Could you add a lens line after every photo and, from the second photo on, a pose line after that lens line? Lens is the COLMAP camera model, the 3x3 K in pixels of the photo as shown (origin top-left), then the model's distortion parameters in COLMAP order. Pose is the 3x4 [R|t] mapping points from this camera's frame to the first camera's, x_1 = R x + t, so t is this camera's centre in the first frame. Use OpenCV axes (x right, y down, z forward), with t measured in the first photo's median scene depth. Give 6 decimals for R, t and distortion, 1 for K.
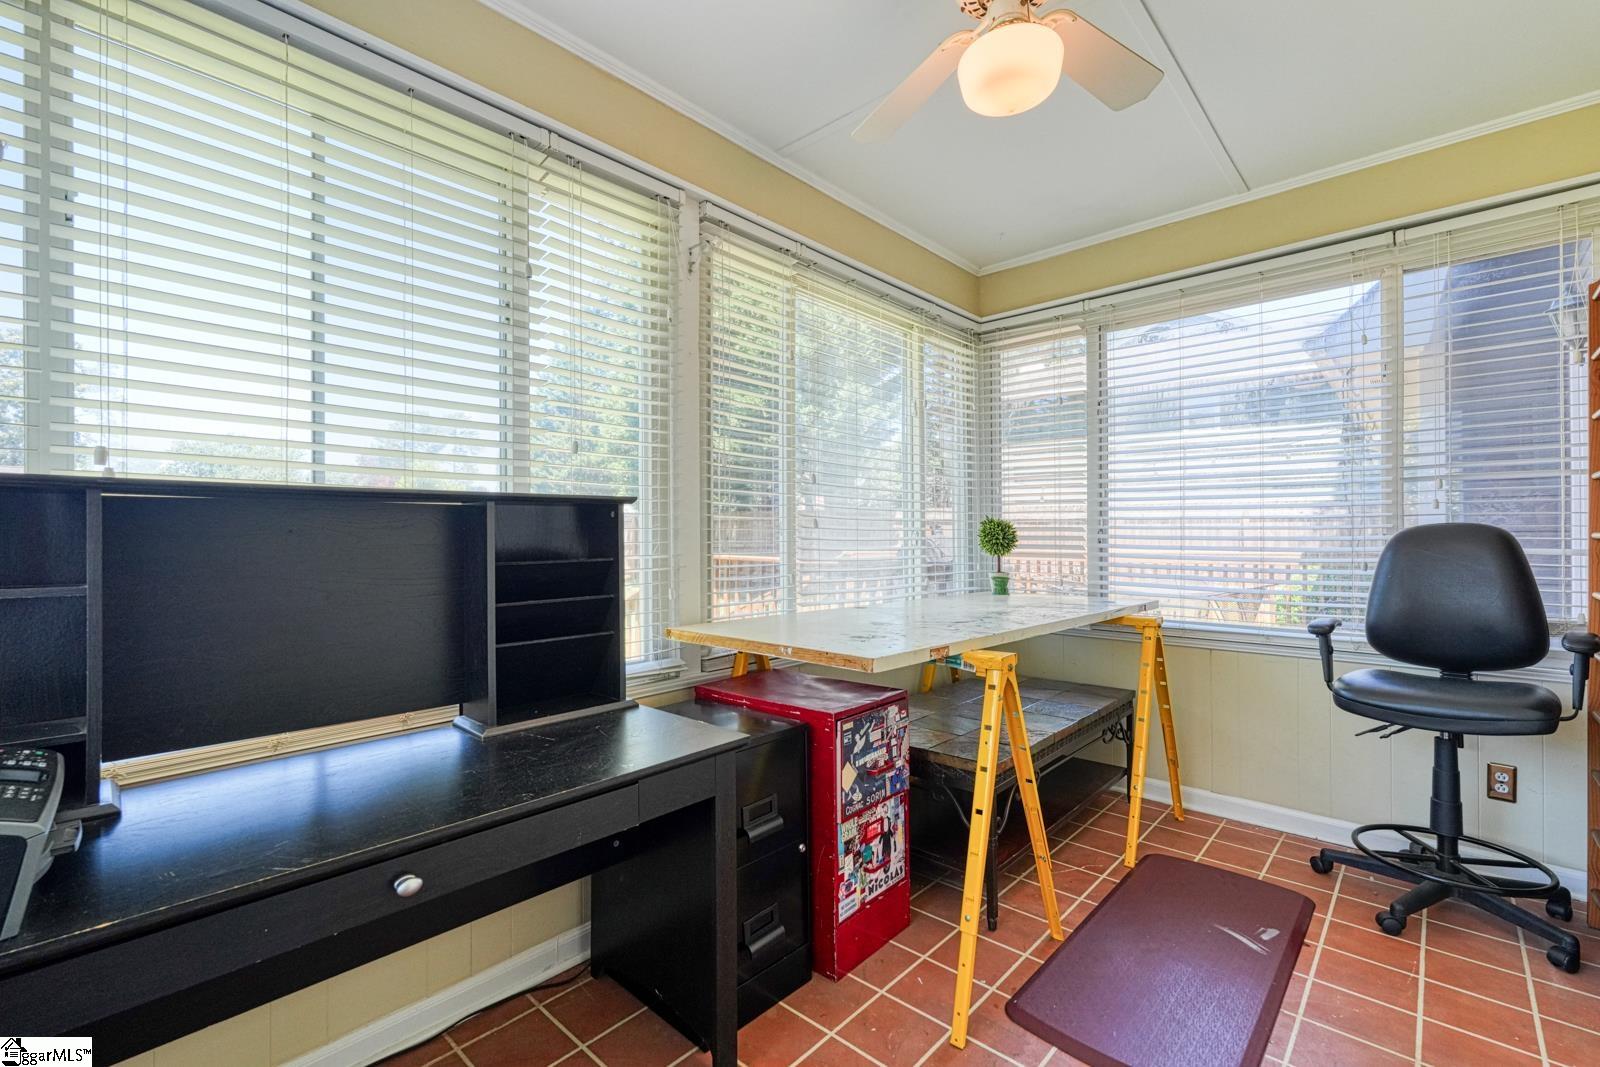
lens RADIAL K [[699.8, 0, 803.1], [0, 699.8, 532.4], [0, 0, 1]] dist [0.000490, 0.000426]
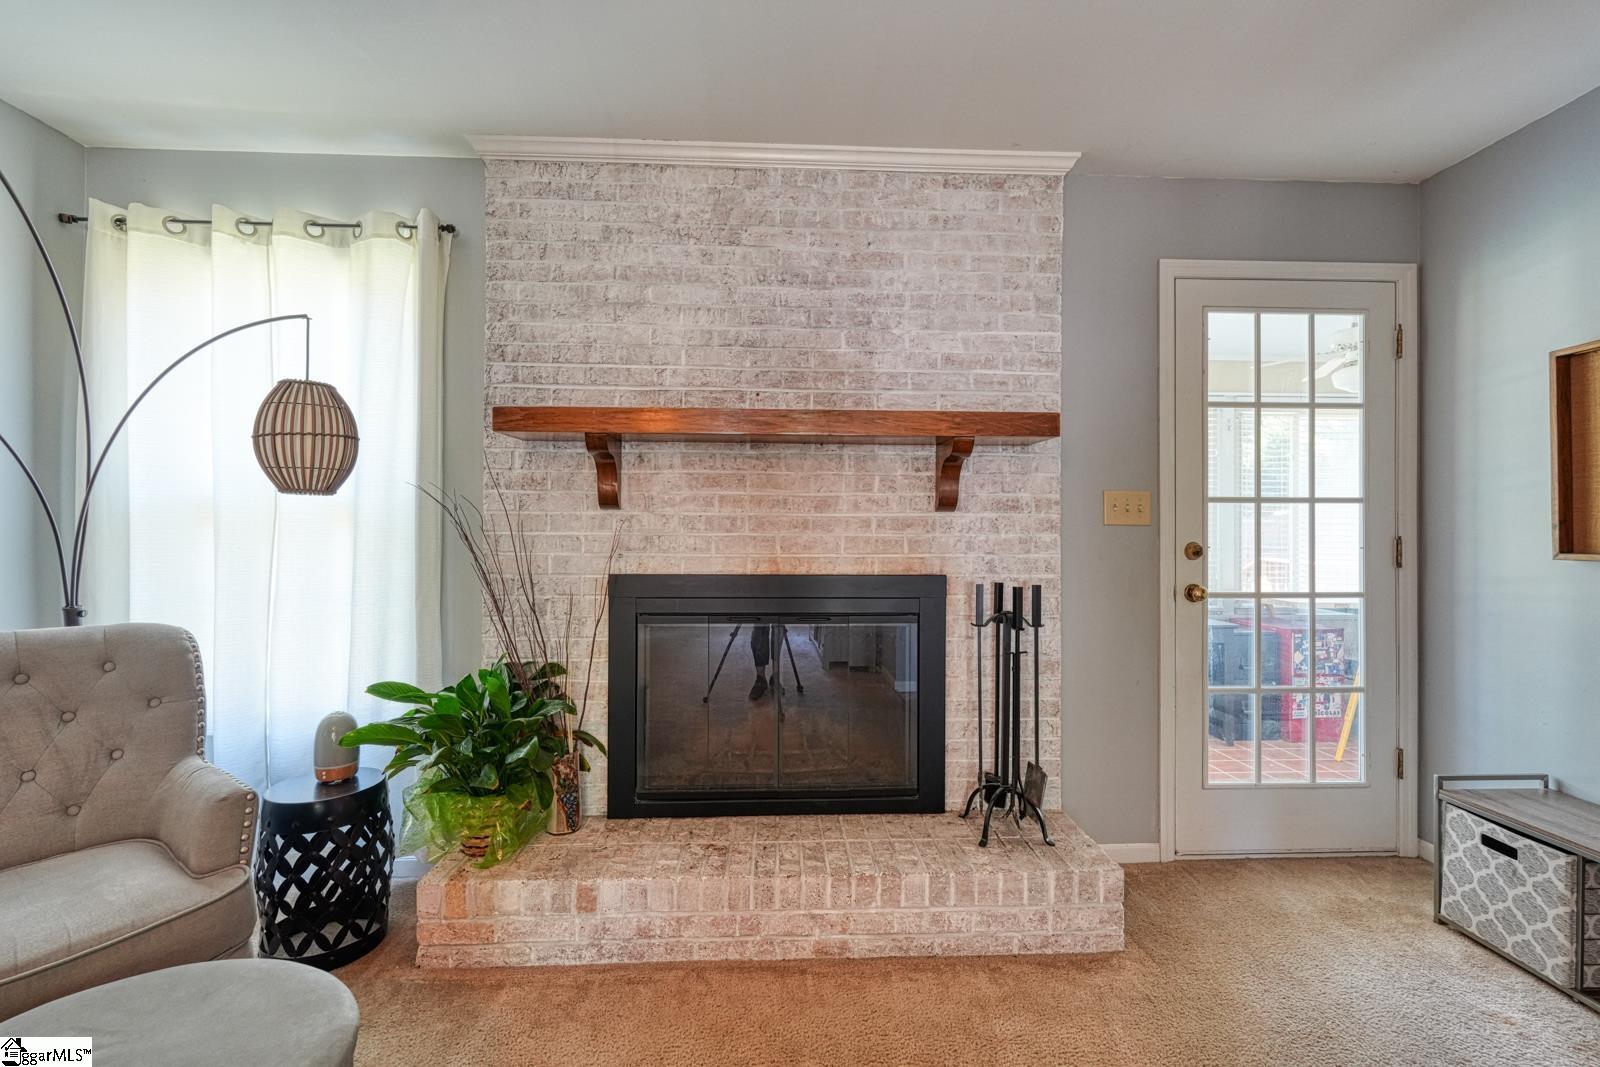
lens RADIAL K [[699.8, 0, 803.1], [0, 699.8, 532.4], [0, 0, 1]] dist [0.000490, 0.000426]
pose [[0.706040, 0.003813, -0.708162, 0.507455], [-0.003555, 0.999992, 0.001840, -0.058003], [0.708163, 0.001219, 0.706048, -1.666610]]
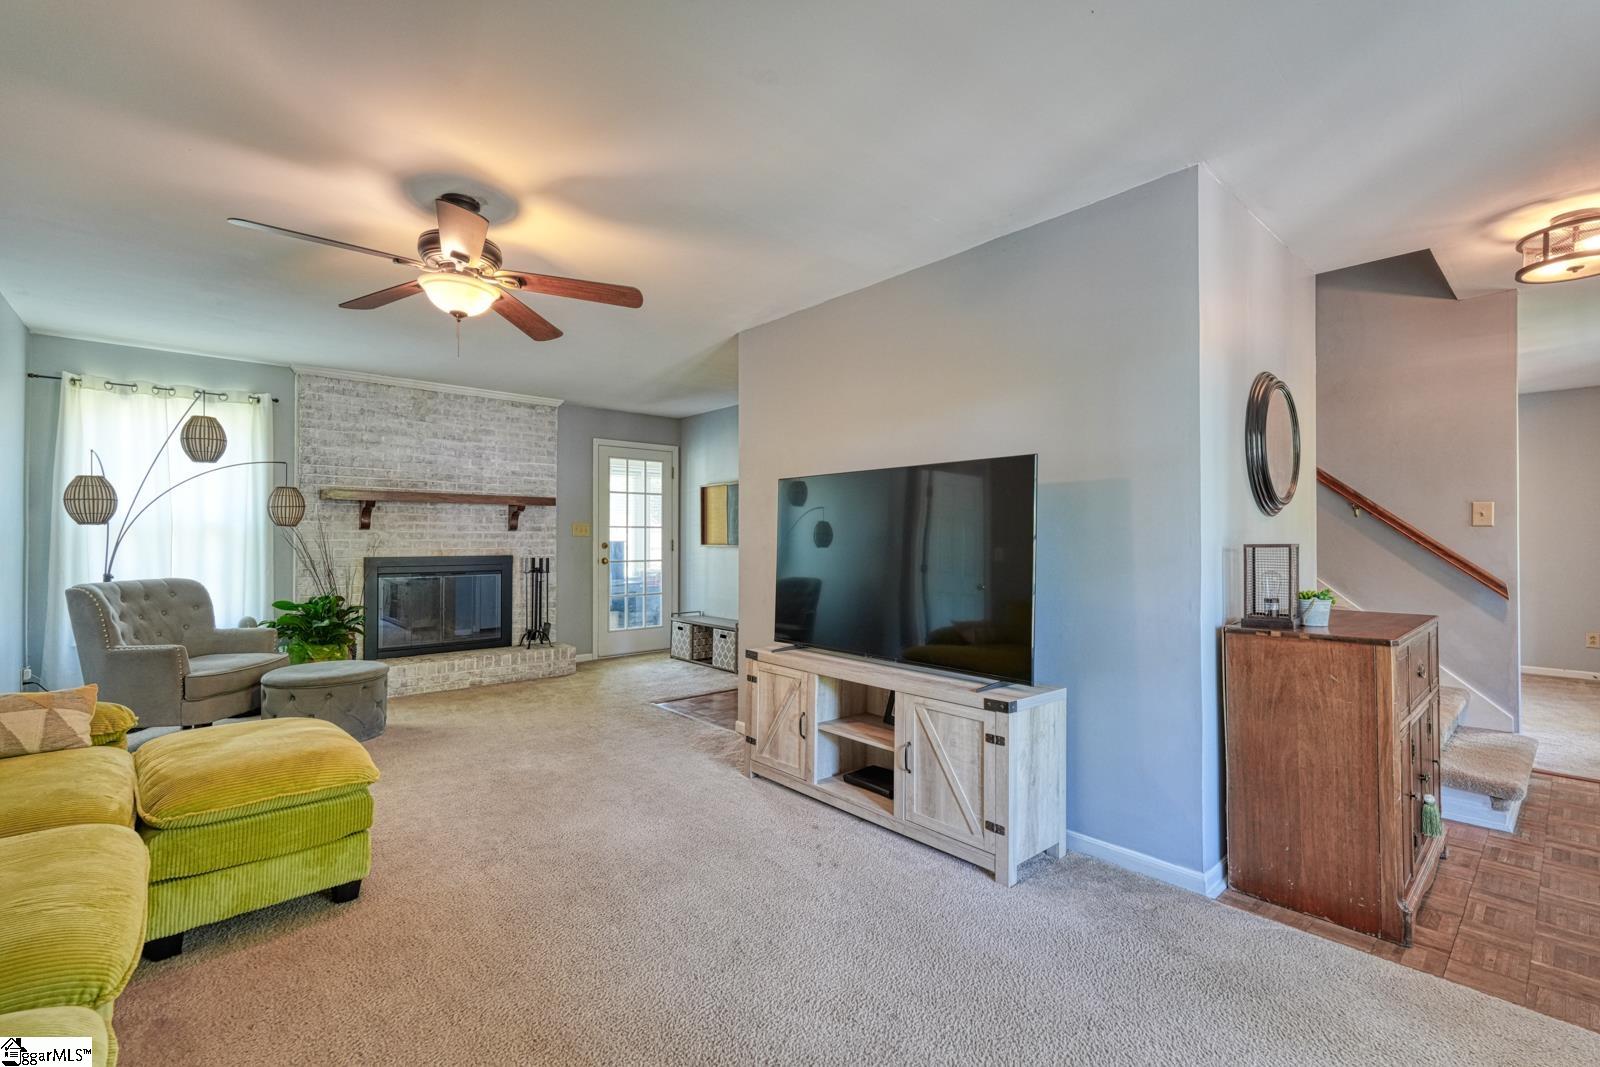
lens RADIAL K [[699.8, 0, 803.1], [0, 699.8, 532.4], [0, 0, 1]] dist [0.000490, 0.000426]
pose [[0.994175, 0.003384, -0.107724, 2.317915], [-0.004003, 0.999977, -0.005532, -0.089555], [0.107703, 0.005931, 0.994165, -5.374662]]
